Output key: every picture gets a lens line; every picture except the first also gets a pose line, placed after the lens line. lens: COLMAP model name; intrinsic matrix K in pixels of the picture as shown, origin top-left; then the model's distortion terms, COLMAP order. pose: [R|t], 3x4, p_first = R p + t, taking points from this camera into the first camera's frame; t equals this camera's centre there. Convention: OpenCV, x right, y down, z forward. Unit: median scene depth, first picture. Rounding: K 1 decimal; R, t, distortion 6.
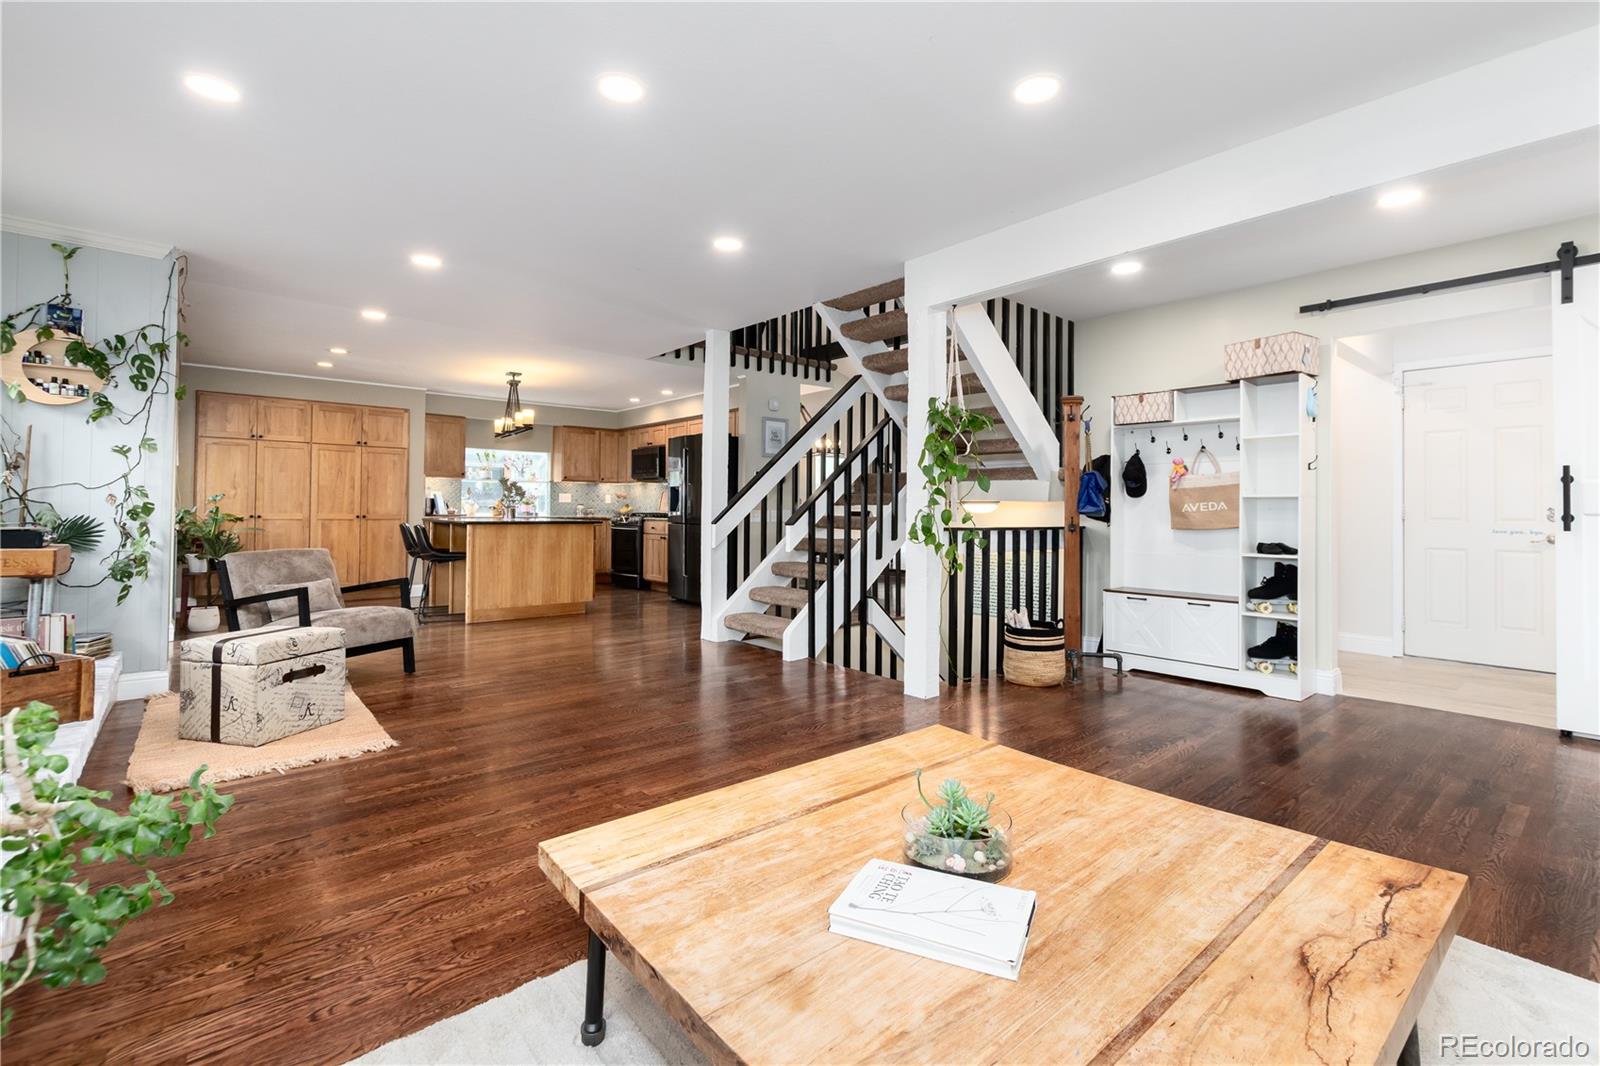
lens RADIAL K [[712.6, 0, 817.0], [0, 712.6, 499.9], [0, 0, 1]] dist [0.001877, -0.000313]
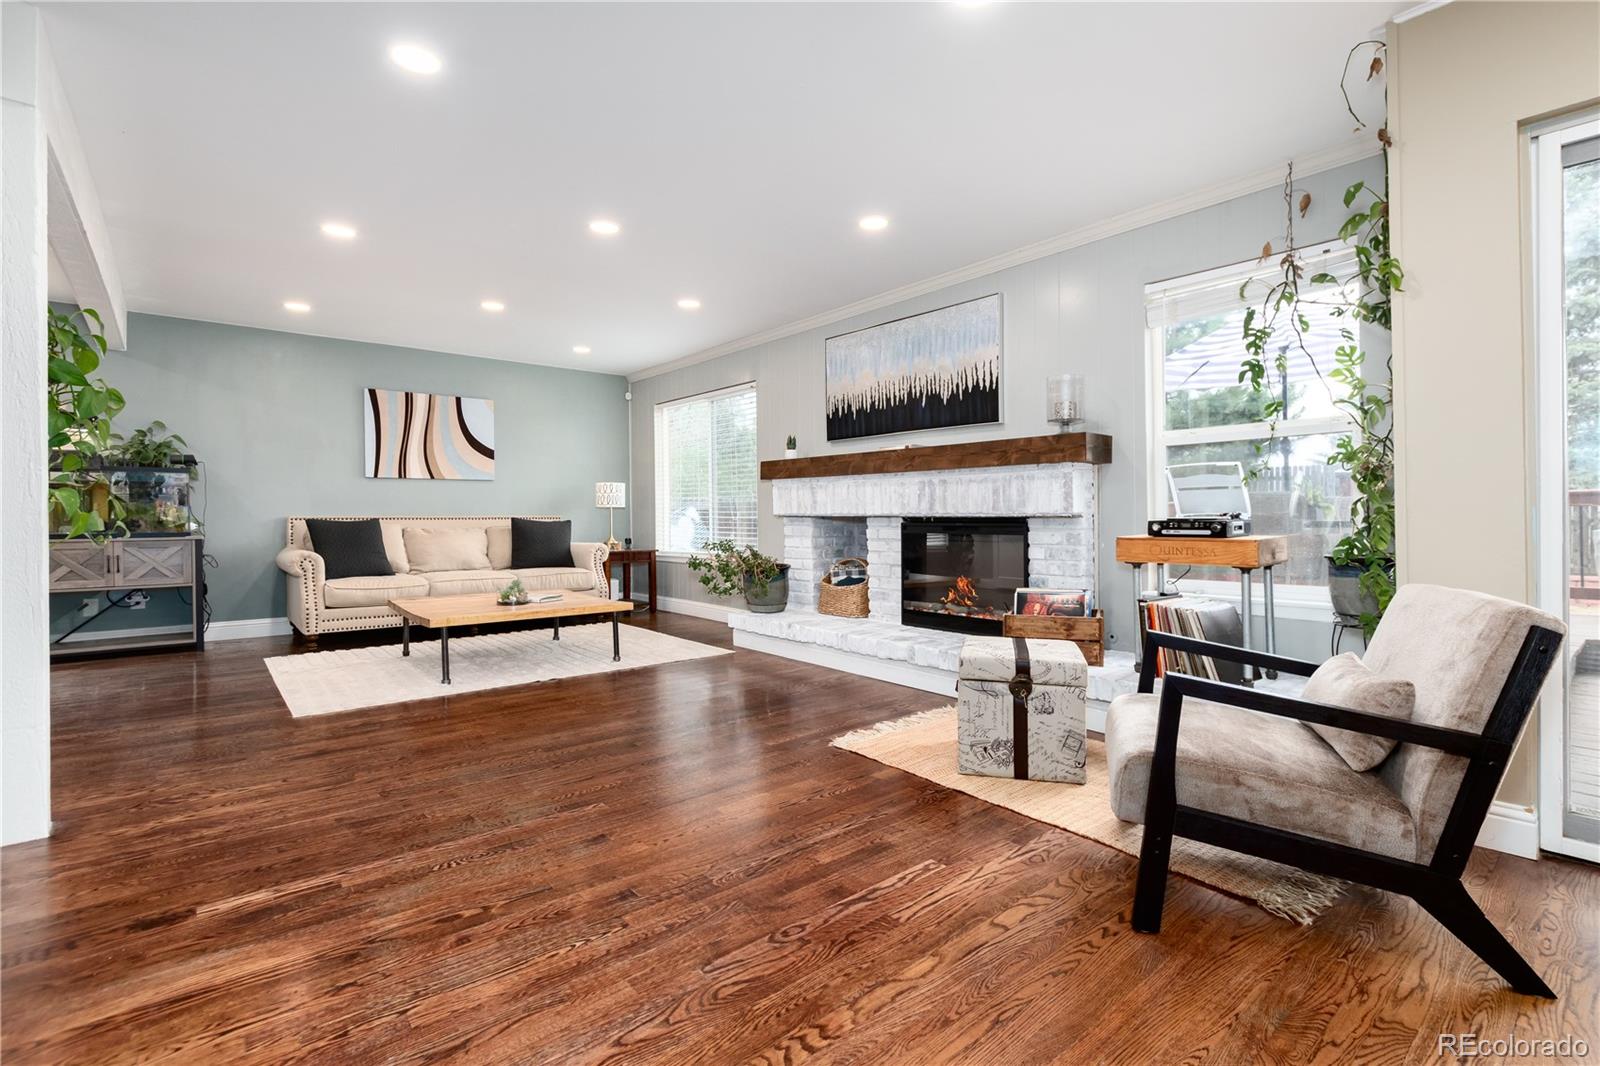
lens RADIAL K [[734.3, 0, 816.2], [0, 734.3, 513.1], [0, 0, 1]] dist [-0.003123, -0.000385]
pose [[-0.999922, -0.003324, 0.012030, -0.402802], [-0.003549, 0.999818, -0.018723, 0.036085], [-0.011966, -0.018764, -0.999752, 1.379051]]
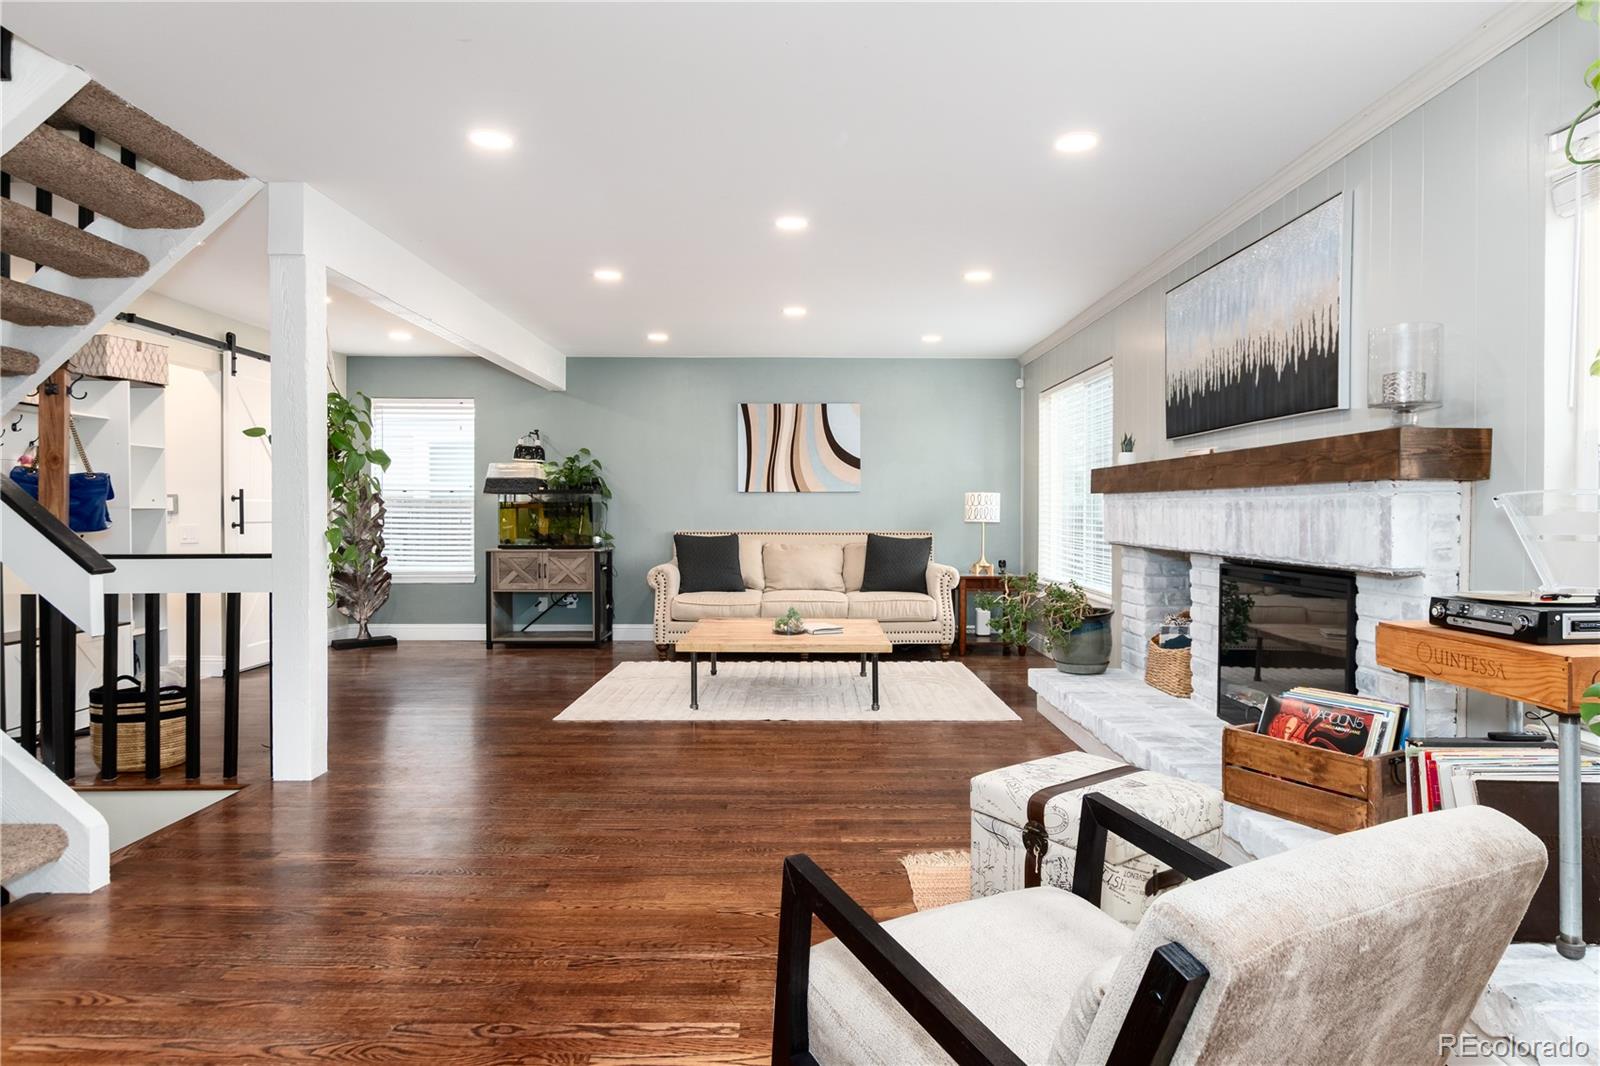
lens RADIAL K [[916.7, 0, 809.0], [0, 916.7, 528.2], [0, 0, 1]] dist [-0.002248, -0.000981]
pose [[-0.757567, -0.019929, 0.652453, -0.783371], [-0.017823, 0.999793, 0.009844, -0.005803], [-0.652514, -0.004171, -0.757765, 1.238642]]
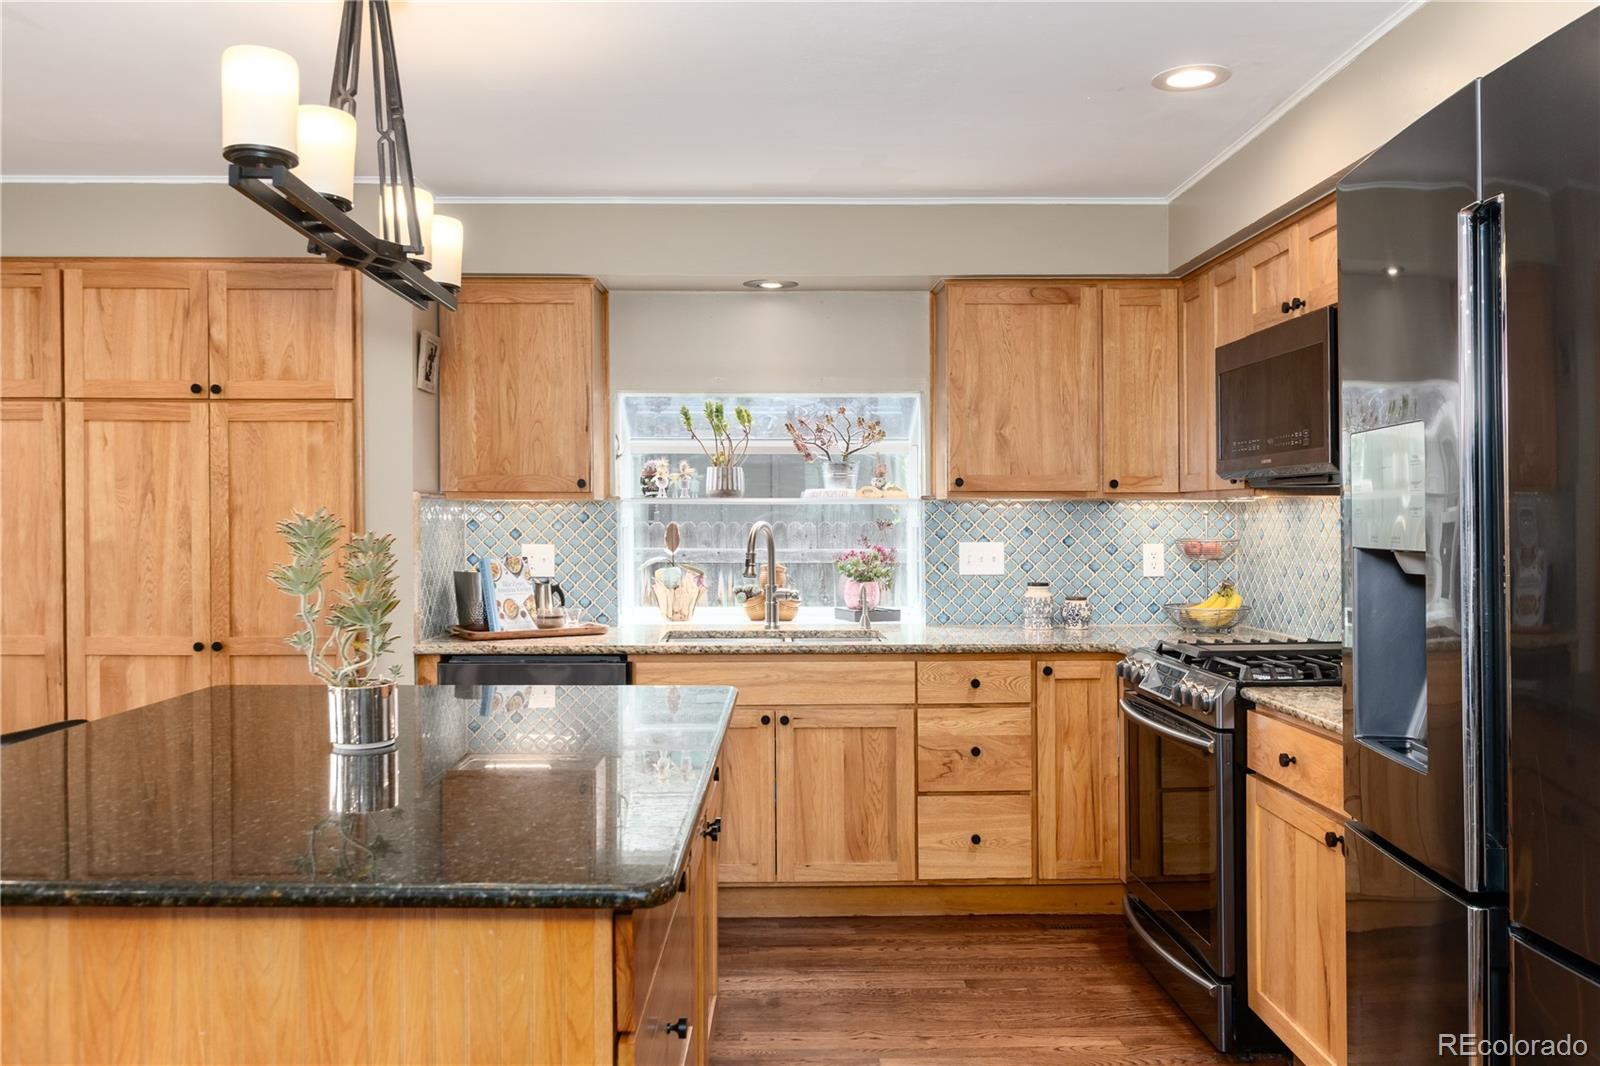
lens RADIAL K [[1241.7, 0, 796.9], [0, 1241.7, 528.8], [0, 0, 1]] dist [-0.004129, -0.002346]
pose [[0.761447, -0.004925, -0.648208, -0.243302], [0.015755, 0.999816, 0.010911, -0.045661], [0.648036, -0.018521, 0.761385, 1.378488]]
